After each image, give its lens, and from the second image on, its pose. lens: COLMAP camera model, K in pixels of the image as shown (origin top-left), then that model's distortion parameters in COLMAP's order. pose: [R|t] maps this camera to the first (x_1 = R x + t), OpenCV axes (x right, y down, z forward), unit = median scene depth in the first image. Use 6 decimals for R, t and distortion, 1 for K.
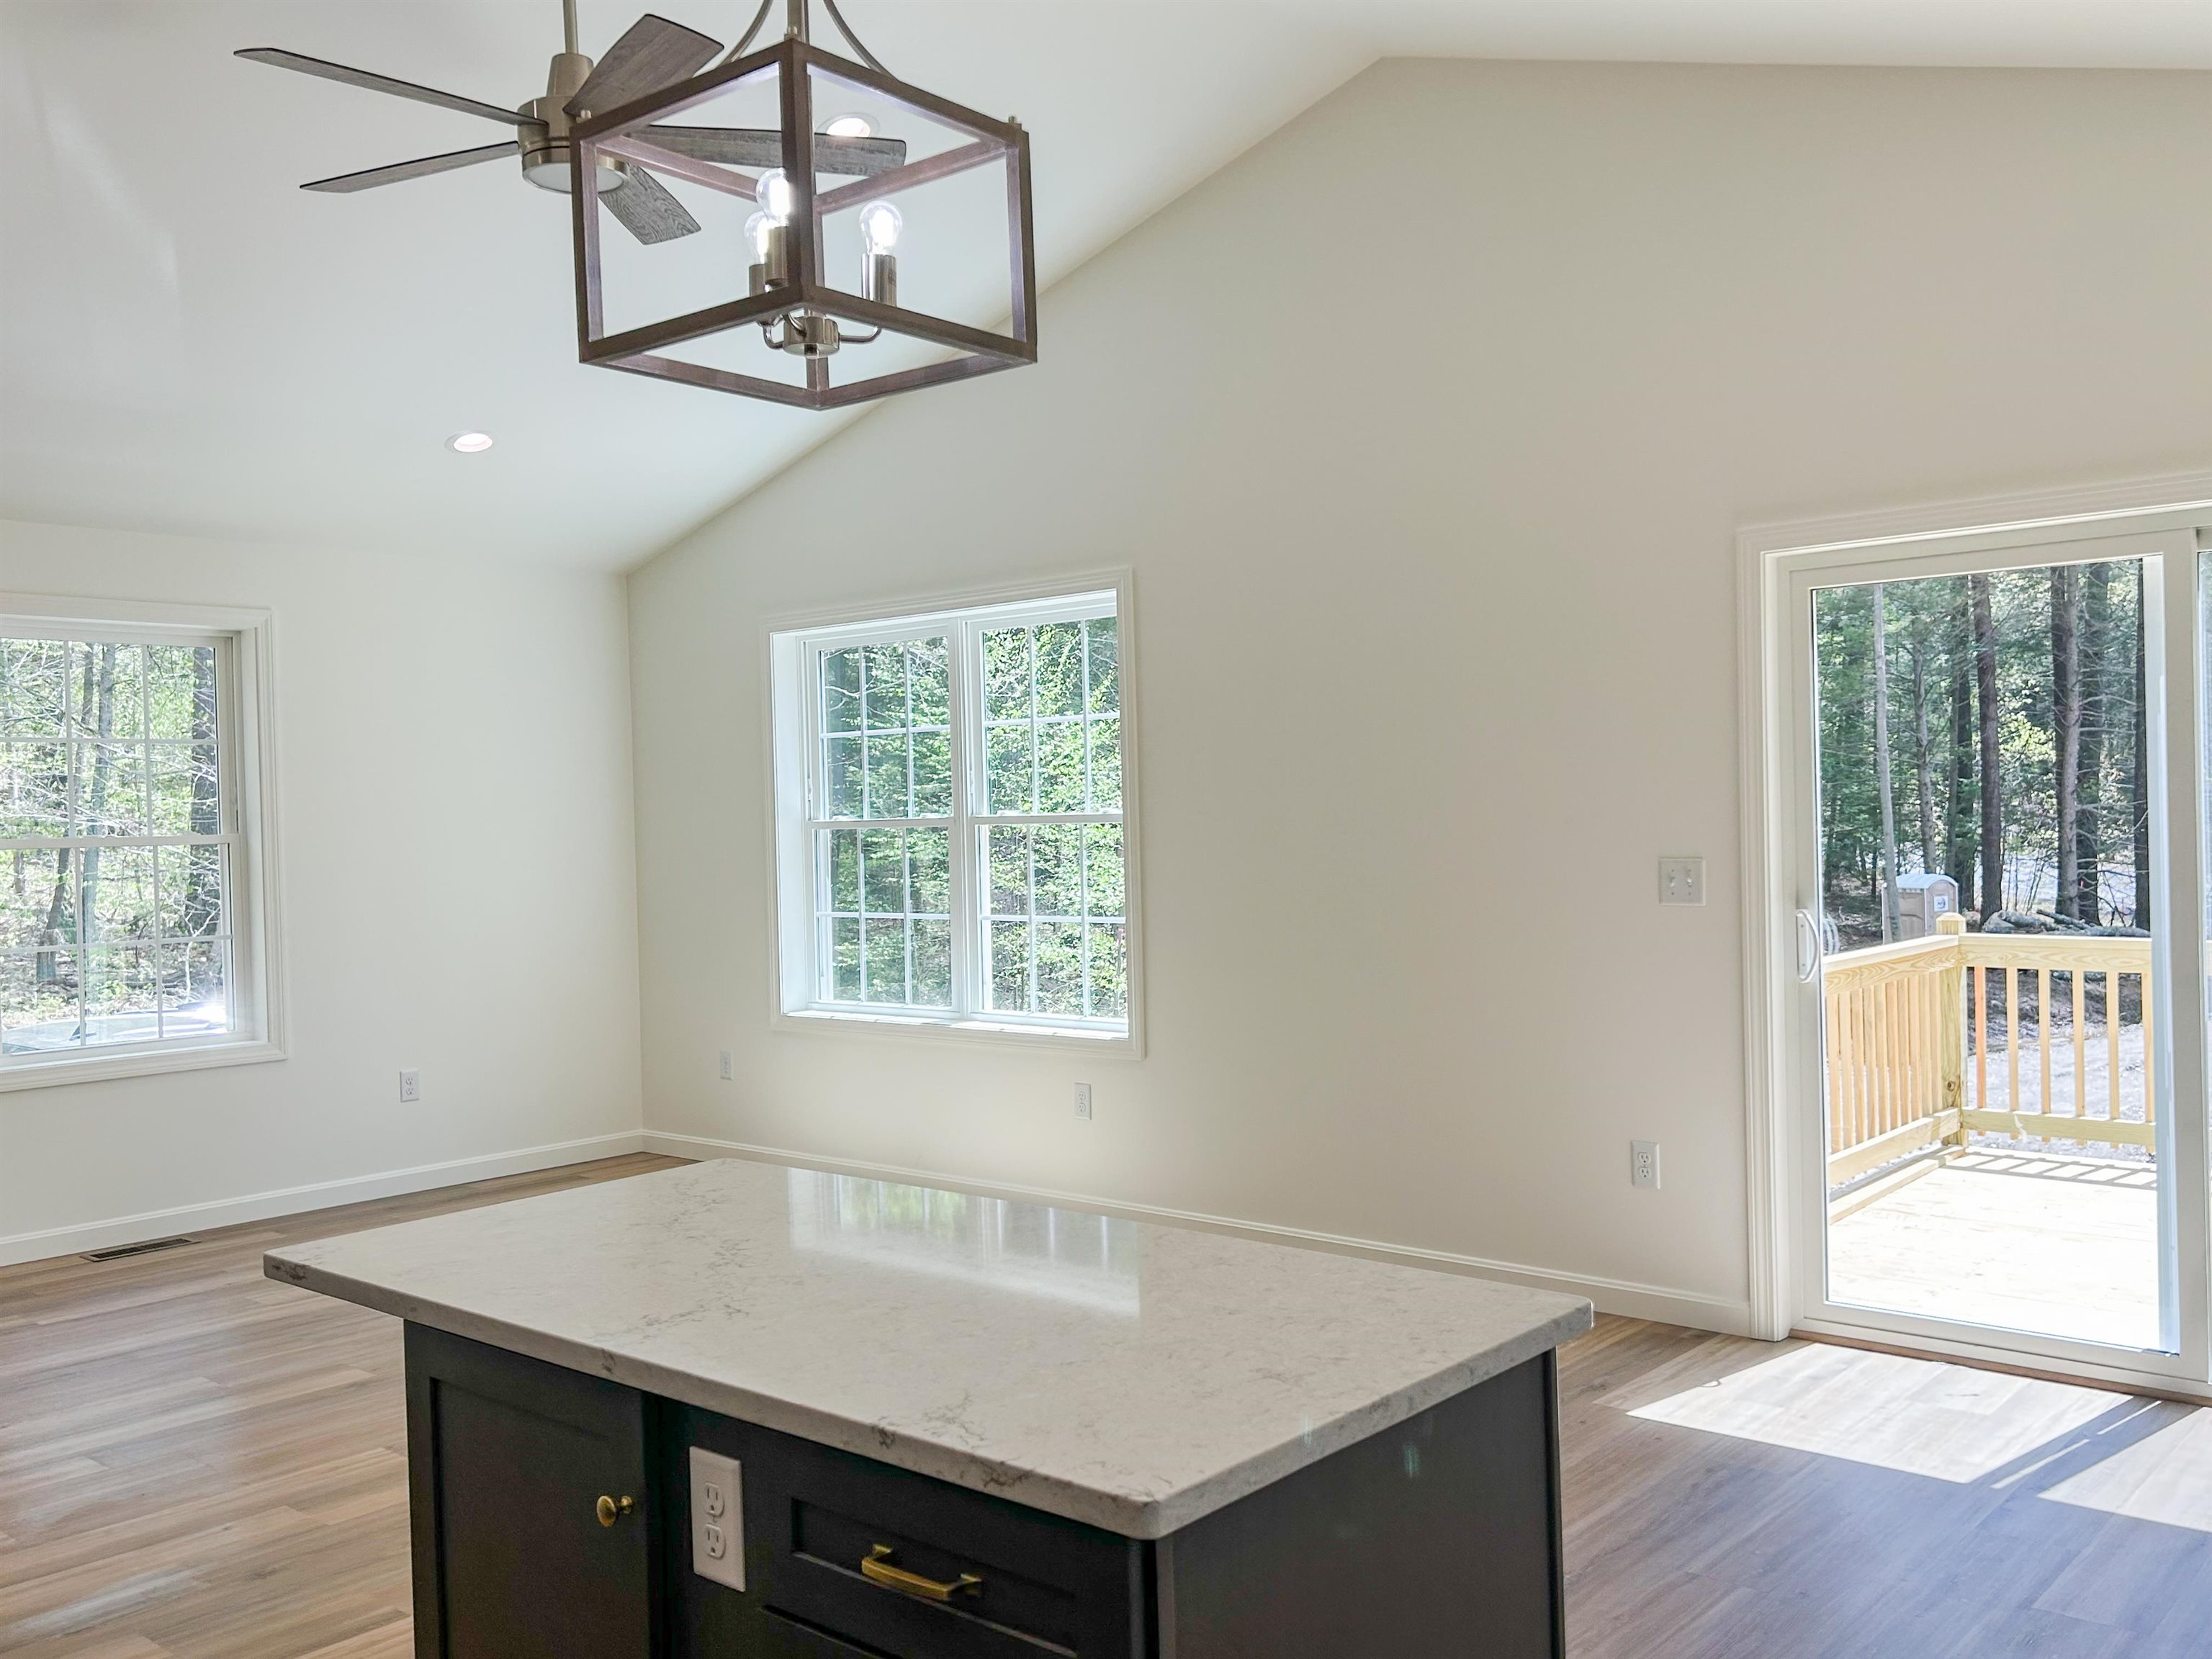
lens RADIAL K [[1923.1, 0, 1102.9], [0, 1923.1, 862.3], [0, 0, 1]] dist [0.085766, -0.144299]
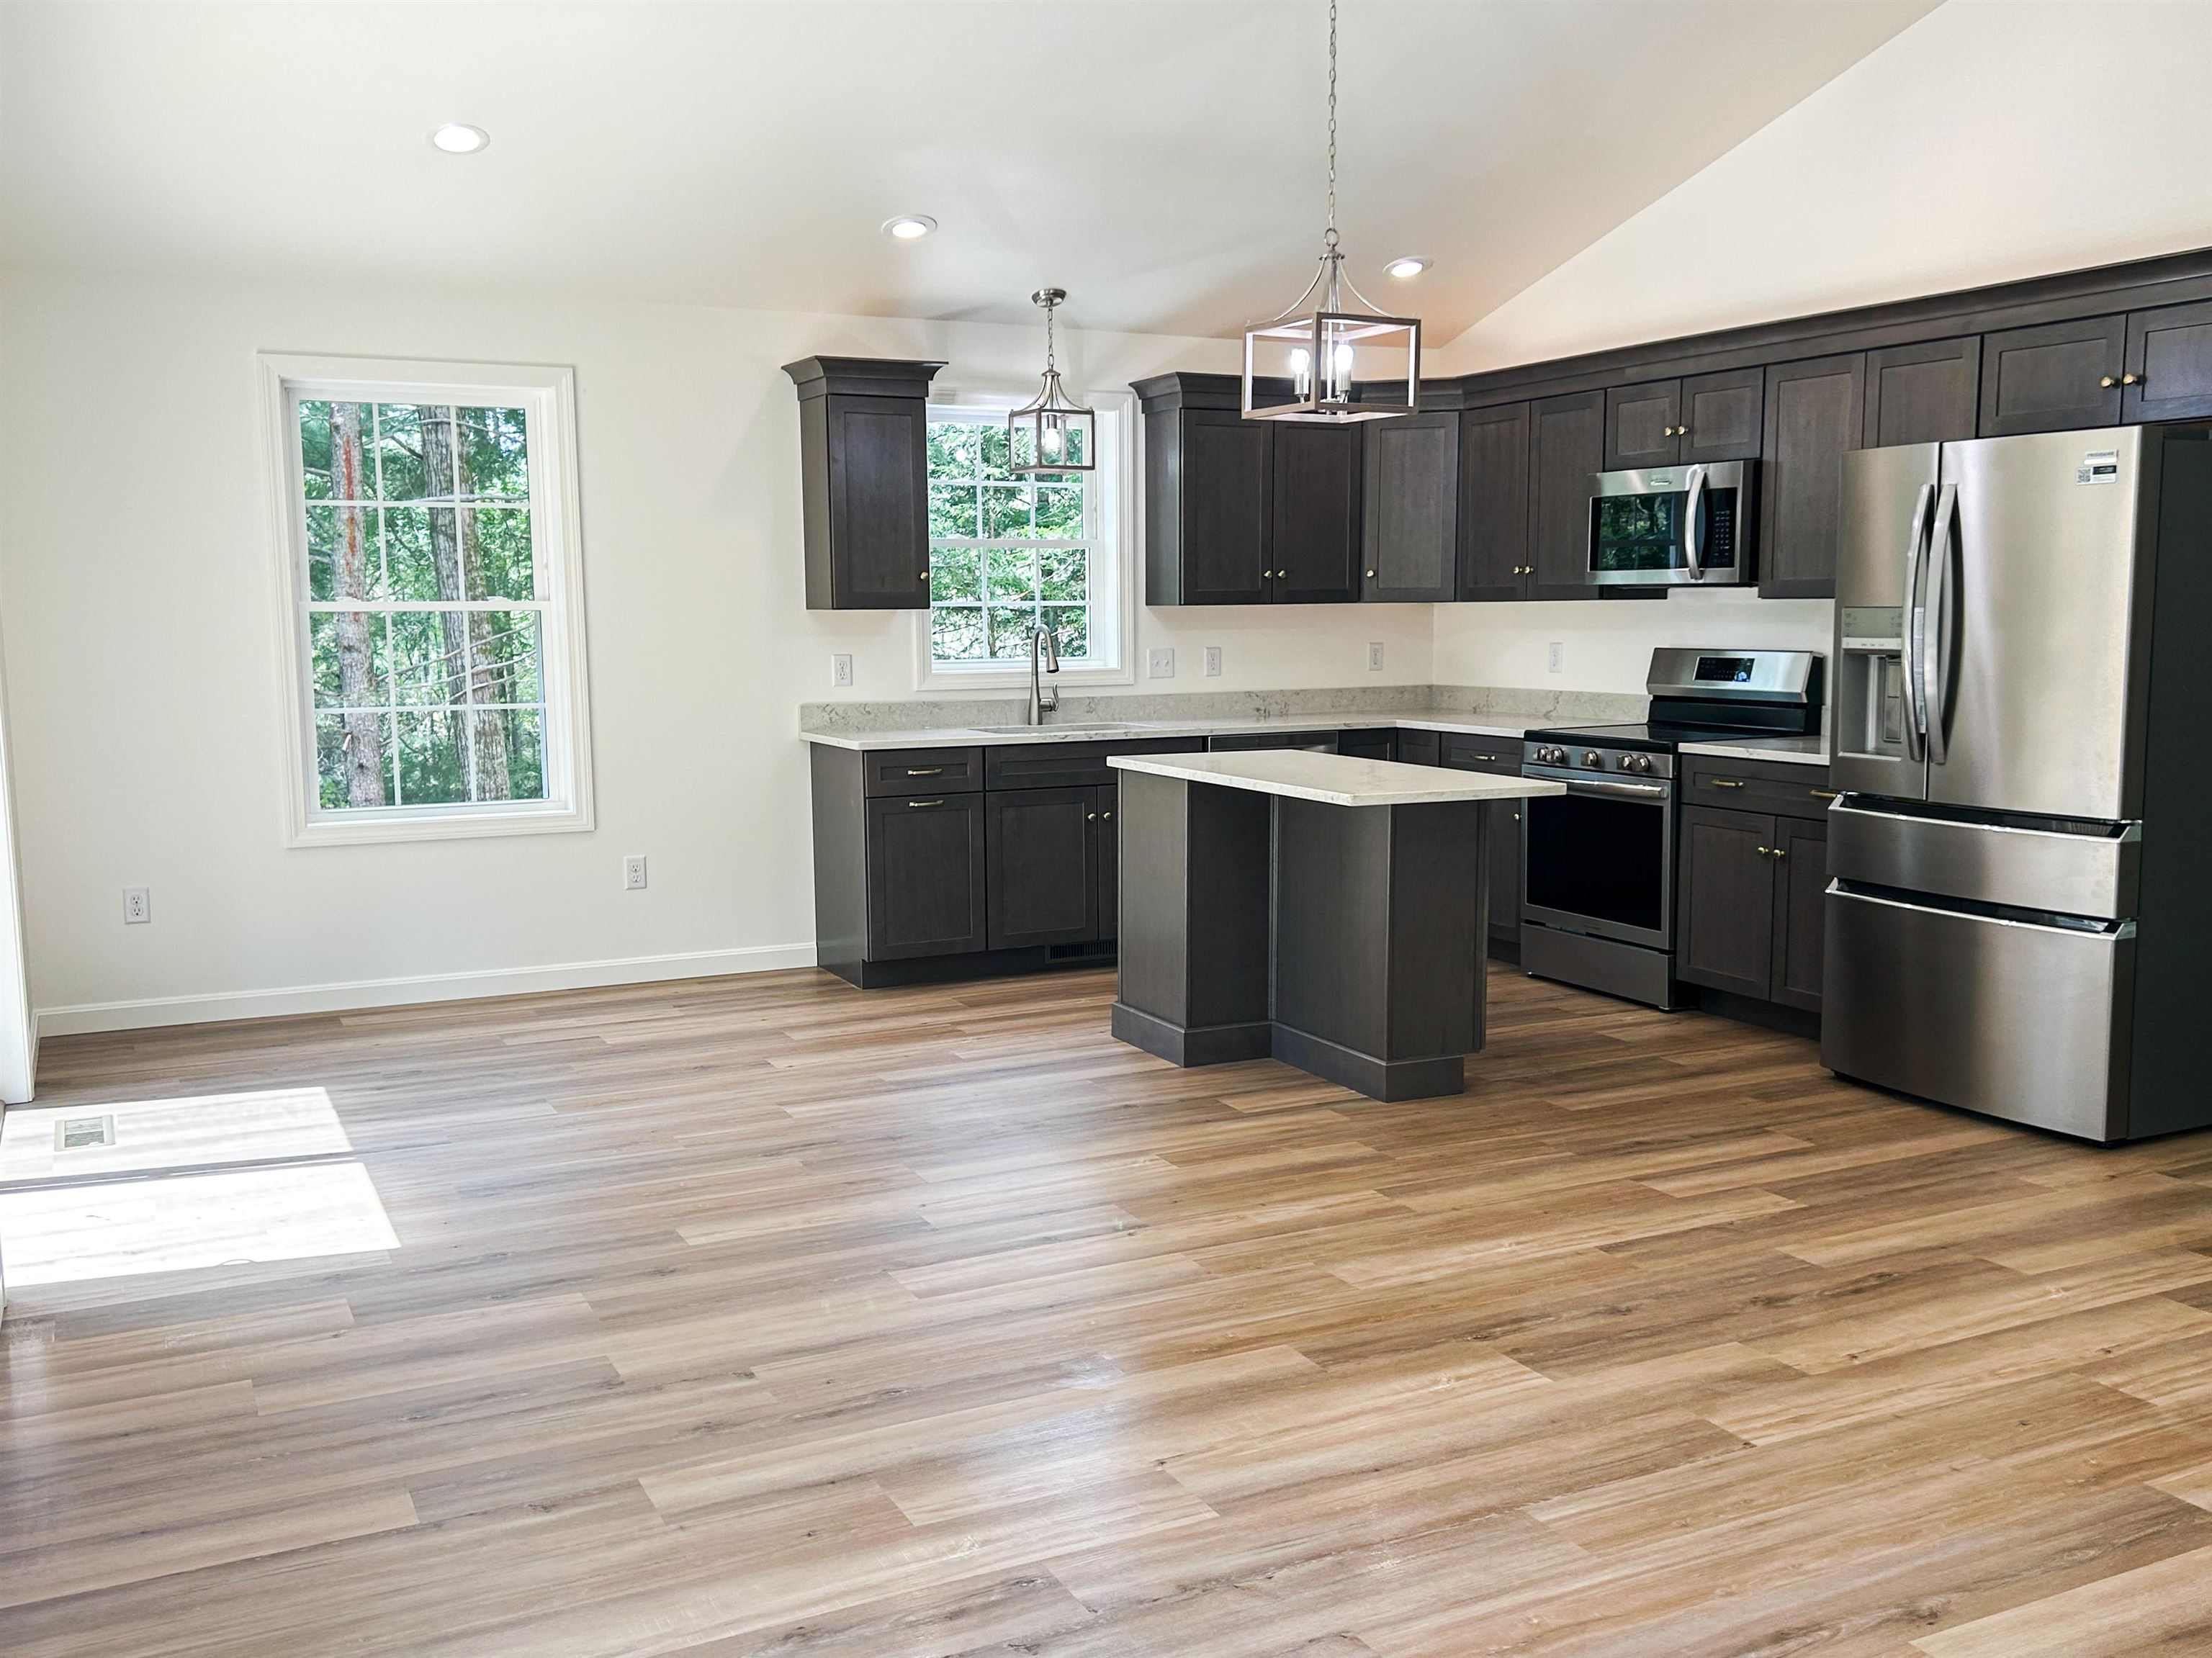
lens RADIAL K [[1984.5, 0, 1097.7], [0, 1984.5, 870.4], [0, 0, 1]] dist [0.098274, -0.171589]
pose [[-0.927669, -0.016989, 0.373018, -0.489295], [0.041957, 0.987896, 0.149338, -0.040174], [-0.371040, 0.154187, -0.915727, 2.048431]]
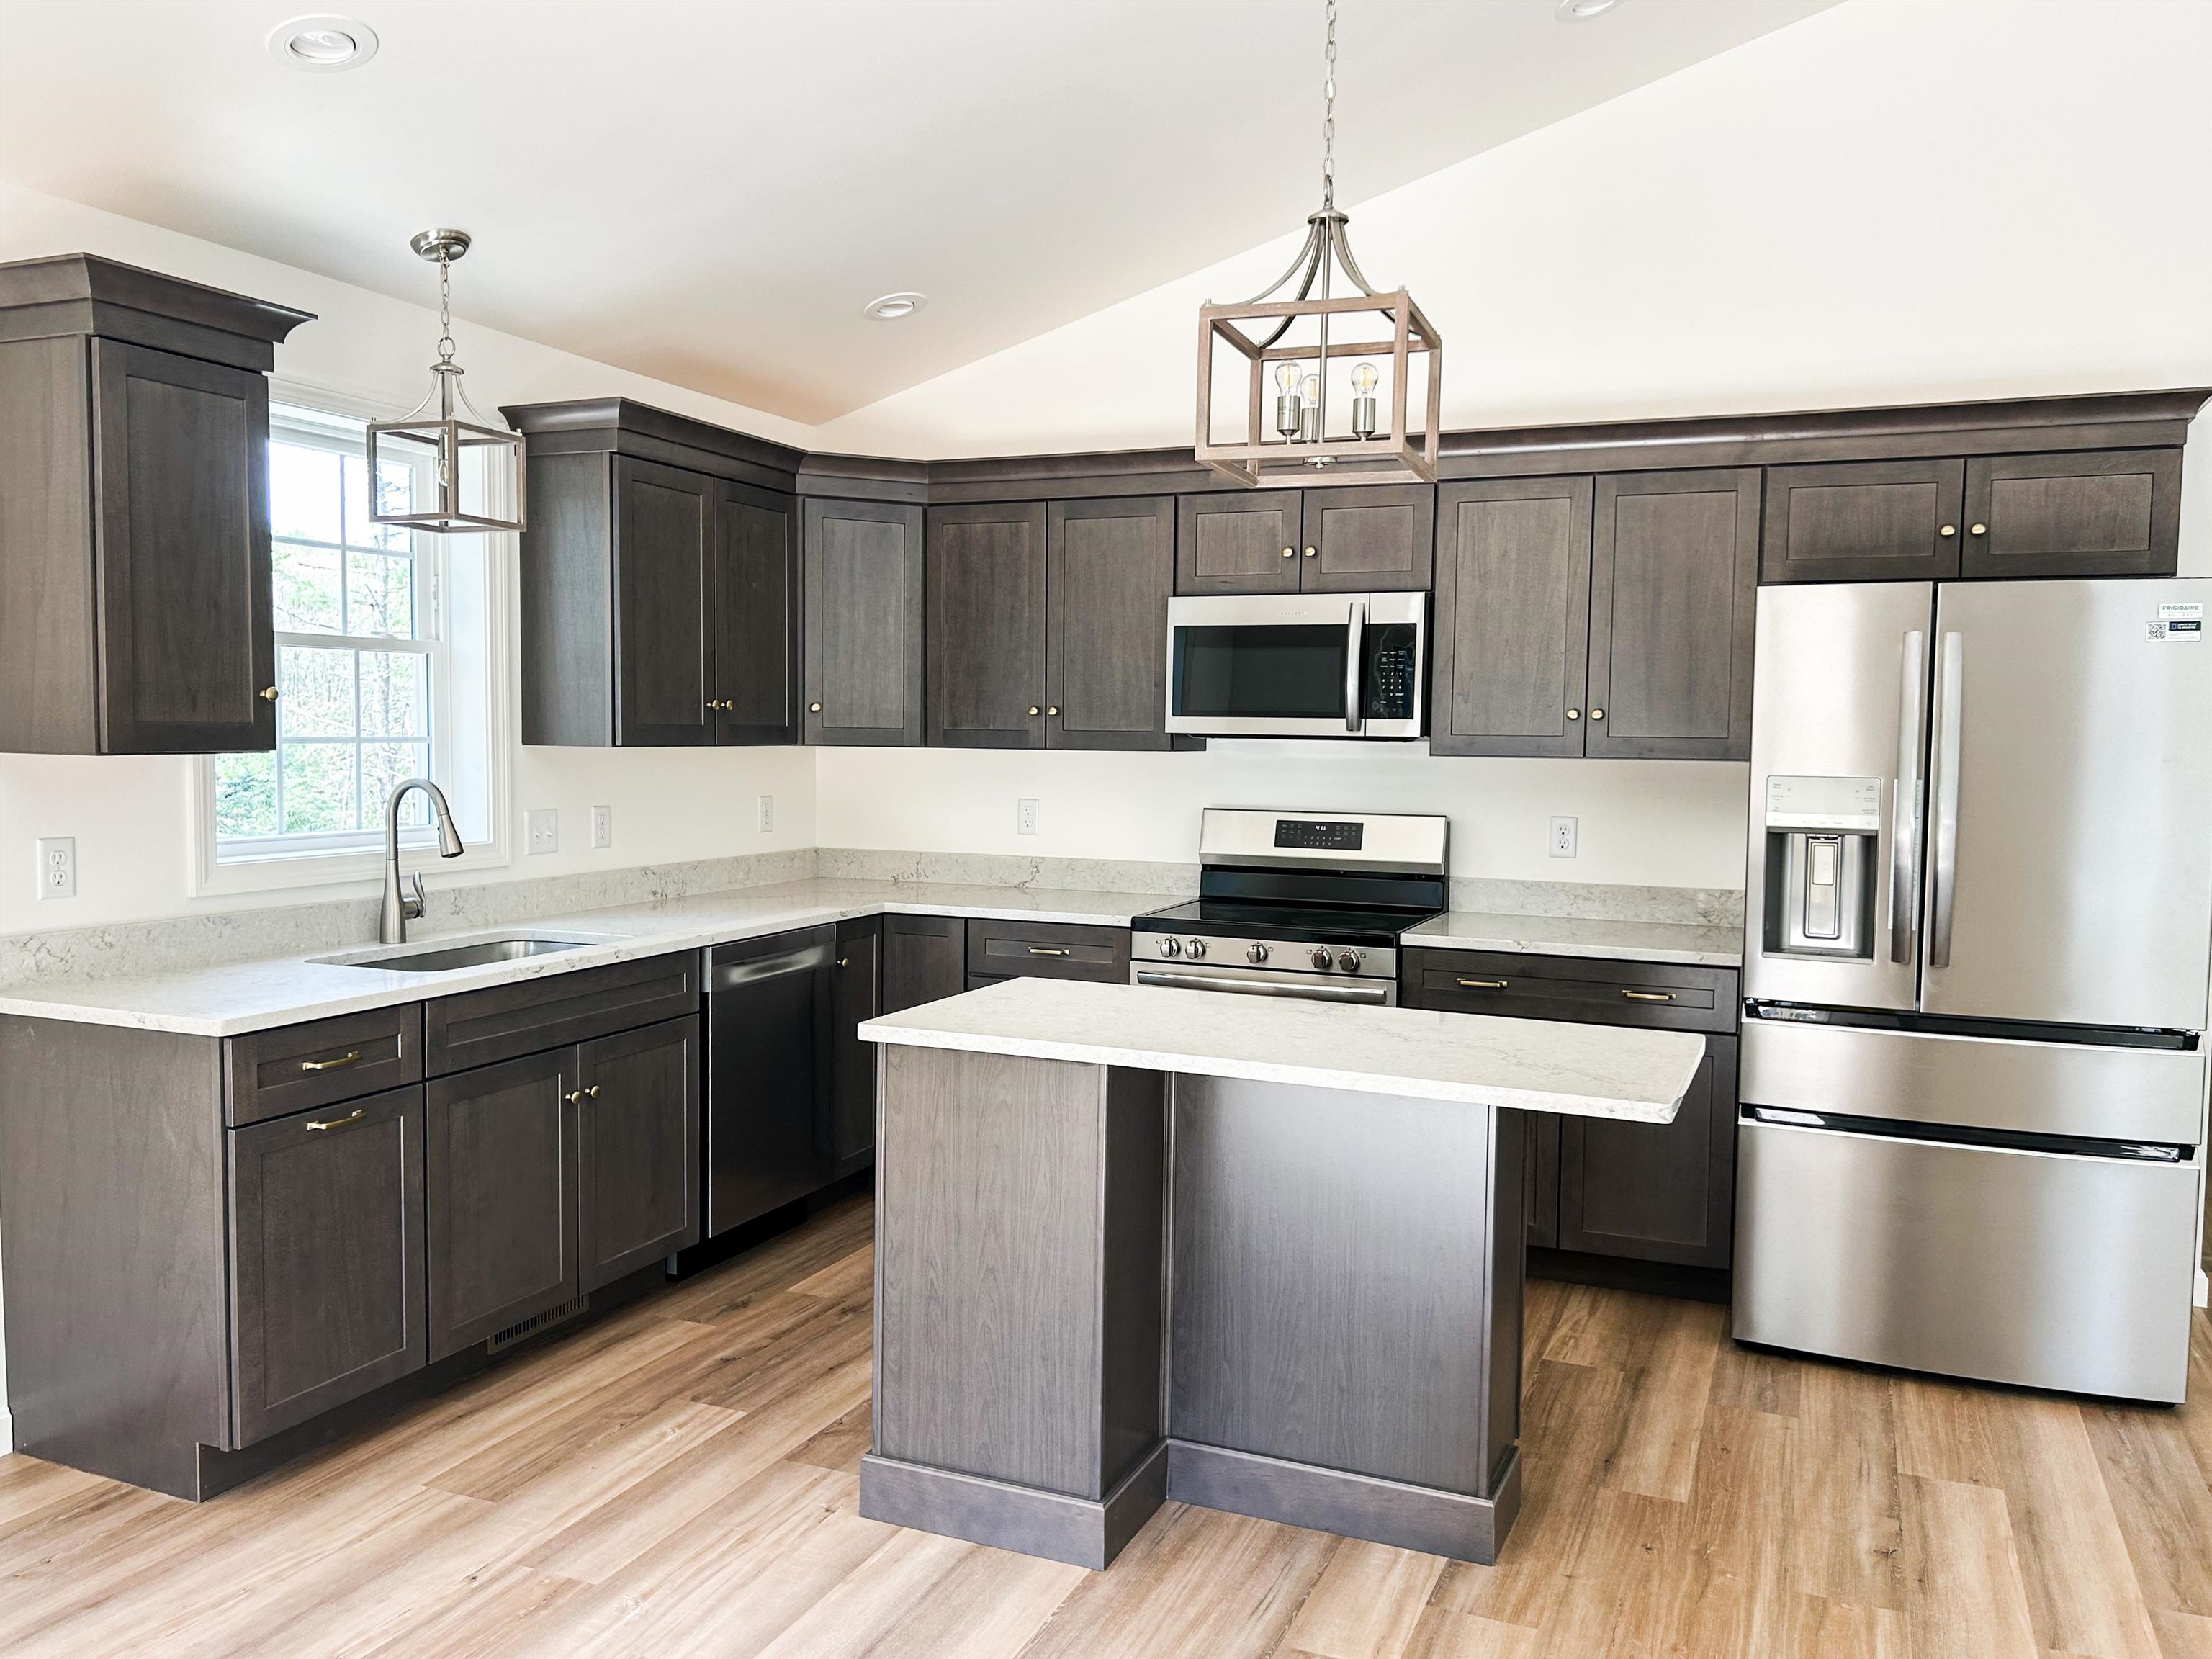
lens RADIAL K [[1702.6, 0, 1110.9], [0, 1702.6, 838.5], [0, 0, 1]] dist [0.076128, -0.094759]
pose [[-0.945792, 0.033856, -0.323004, 0.264328], [0.002192, 0.995195, 0.097891, -0.052524], [0.324766, 0.091876, -0.941321, 1.310654]]
